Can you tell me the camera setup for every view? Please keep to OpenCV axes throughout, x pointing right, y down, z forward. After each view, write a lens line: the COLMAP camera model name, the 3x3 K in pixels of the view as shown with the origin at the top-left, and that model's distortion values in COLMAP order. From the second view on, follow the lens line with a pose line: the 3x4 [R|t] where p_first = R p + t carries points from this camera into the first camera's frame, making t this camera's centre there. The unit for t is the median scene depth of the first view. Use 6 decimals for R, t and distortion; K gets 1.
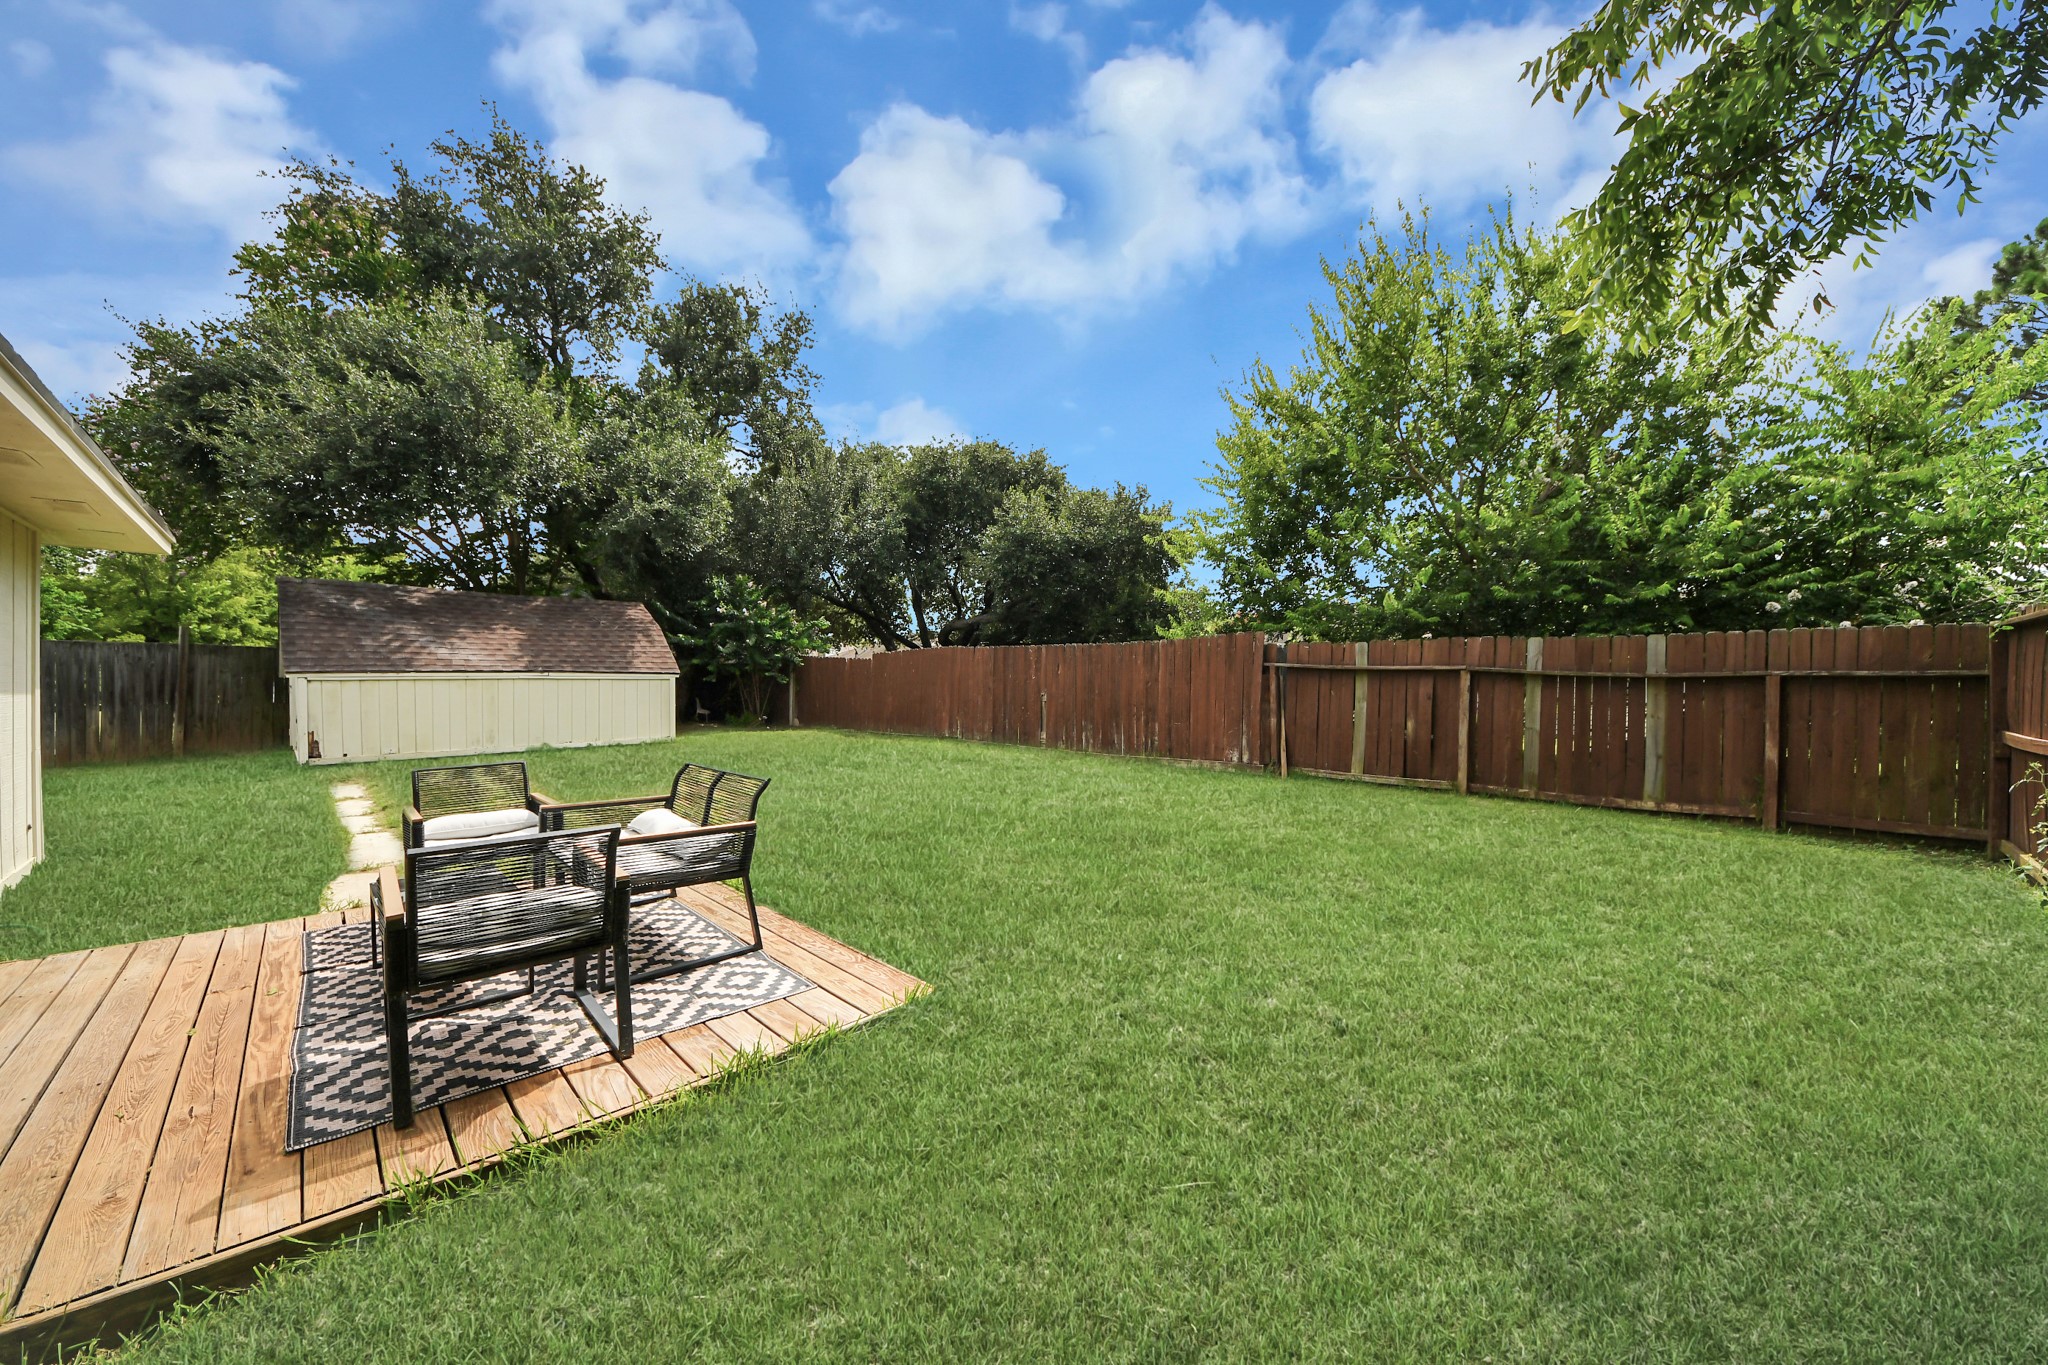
lens RADIAL K [[723.5, 0, 1020.4], [0, 723.5, 685.5], [0, 0, 1]] dist [0.019054, -0.014960]
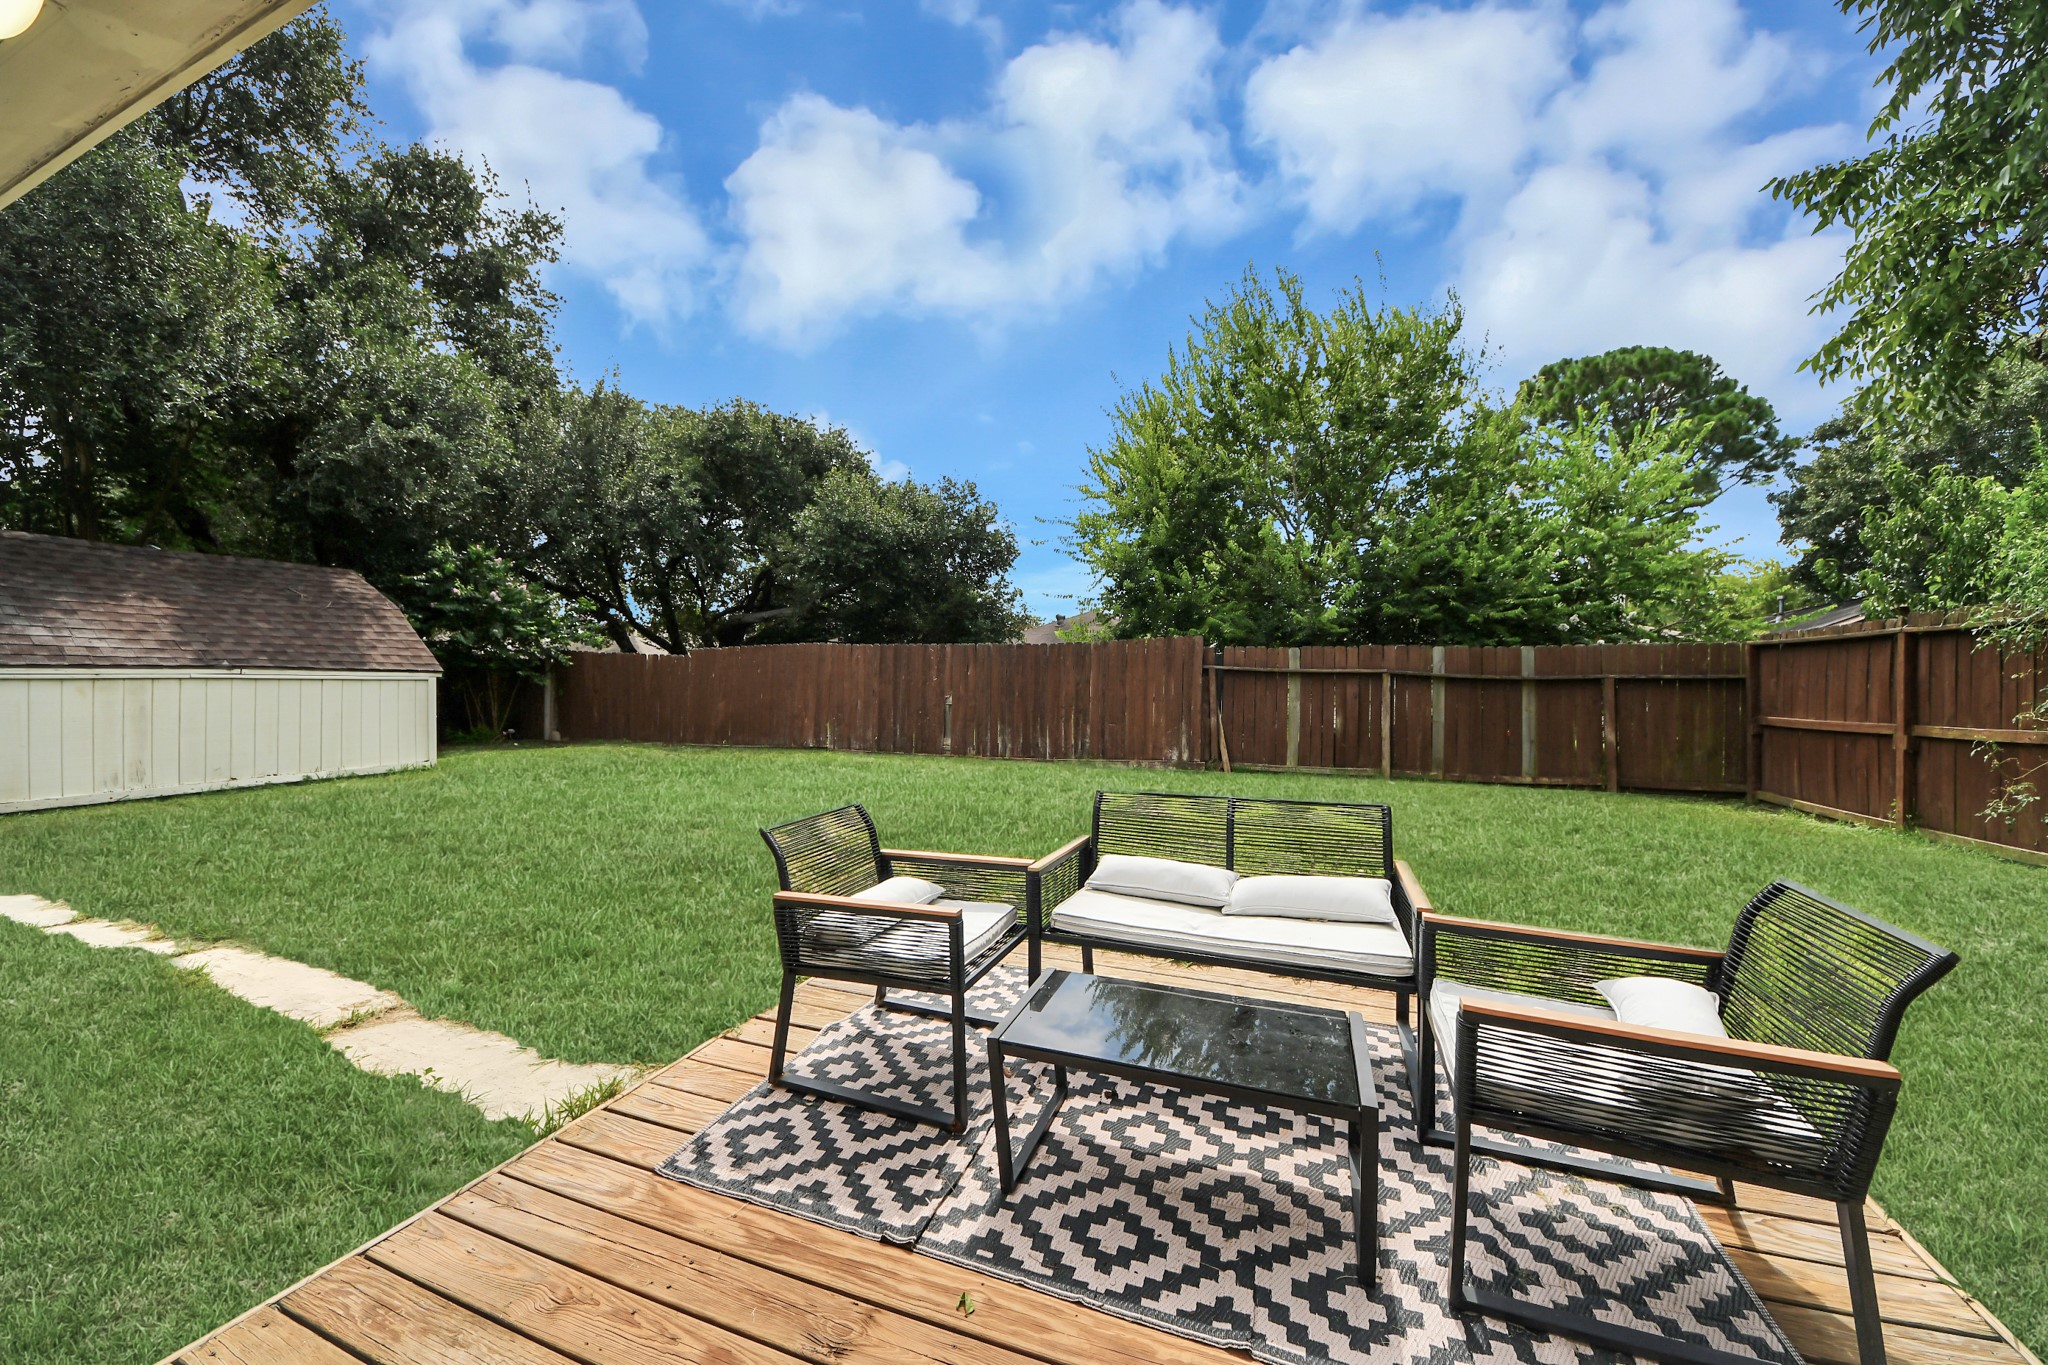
lens RADIAL K [[723.5, 0, 1020.4], [0, 723.5, 685.5], [0, 0, 1]] dist [0.019054, -0.014960]
pose [[0.907326, -0.001060, 0.420425, -0.337559], [0.002742, 0.999990, -0.003395, 0.001029], [-0.420418, 0.004234, 0.907321, 0.148655]]
